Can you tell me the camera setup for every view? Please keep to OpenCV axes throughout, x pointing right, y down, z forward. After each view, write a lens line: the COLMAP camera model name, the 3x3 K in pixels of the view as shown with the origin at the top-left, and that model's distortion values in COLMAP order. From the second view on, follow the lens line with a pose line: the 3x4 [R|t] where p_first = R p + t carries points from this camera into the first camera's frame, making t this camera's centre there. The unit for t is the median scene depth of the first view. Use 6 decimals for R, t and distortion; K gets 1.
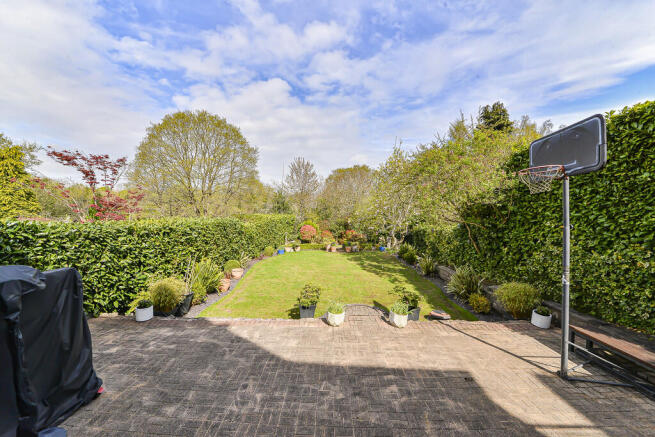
lens RADIAL K [[227.5, 0, 325.3], [0, 227.5, 219.7], [0, 0, 1]] dist [-0.015410, -0.000131]
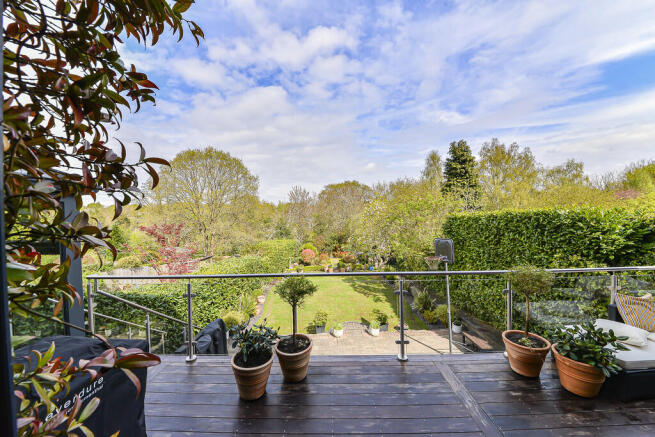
lens RADIAL K [[228.8, 0, 326.6], [0, 228.8, 223.1], [0, 0, 1]] dist [-0.001880, -0.000129]
pose [[0.998828, -0.030933, 0.037230, -0.030973], [0.031393, 0.999437, -0.011830, -0.149900], [-0.036843, 0.012985, 0.999237, -0.296686]]
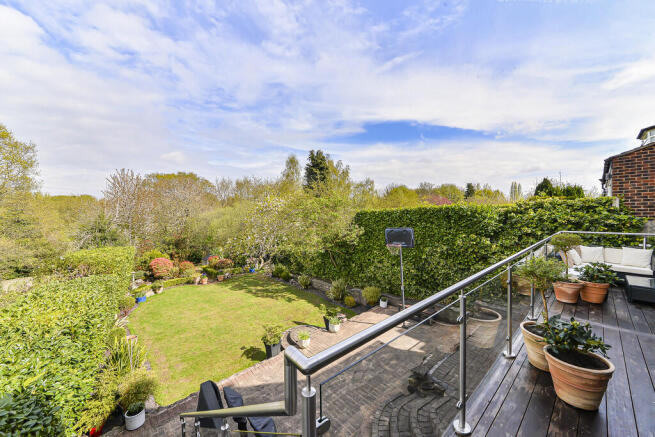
lens RADIAL K [[228.4, 0, 329.5], [0, 228.4, 216.4], [0, 0, 1]] dist [-0.000465, -0.000040]
pose [[0.717340, -0.023519, 0.696326, -0.344192], [0.045734, 0.998864, -0.013377, -0.143179], [-0.695221, 0.041441, 0.717601, -0.084673]]
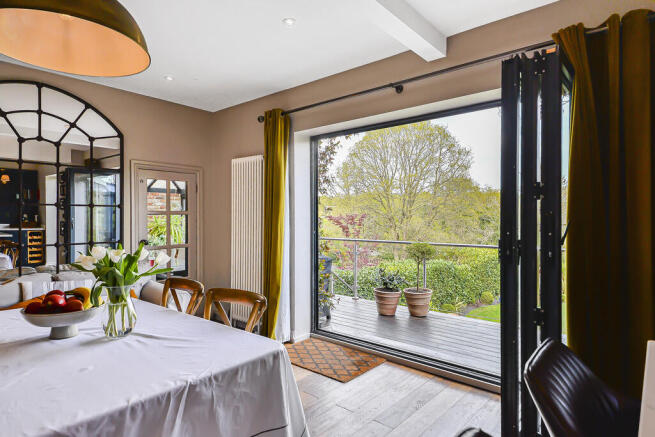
lens RADIAL K [[380.4, 0, 327.5], [0, 380.4, 218.5], [0, 0, 1]] dist [0.000755, 0.000027]
pose [[0.797362, -0.013731, -0.603345, 0.147287], [-0.009108, 0.999354, -0.034780, -0.110172], [0.603432, 0.033227, 0.796722, -0.536285]]
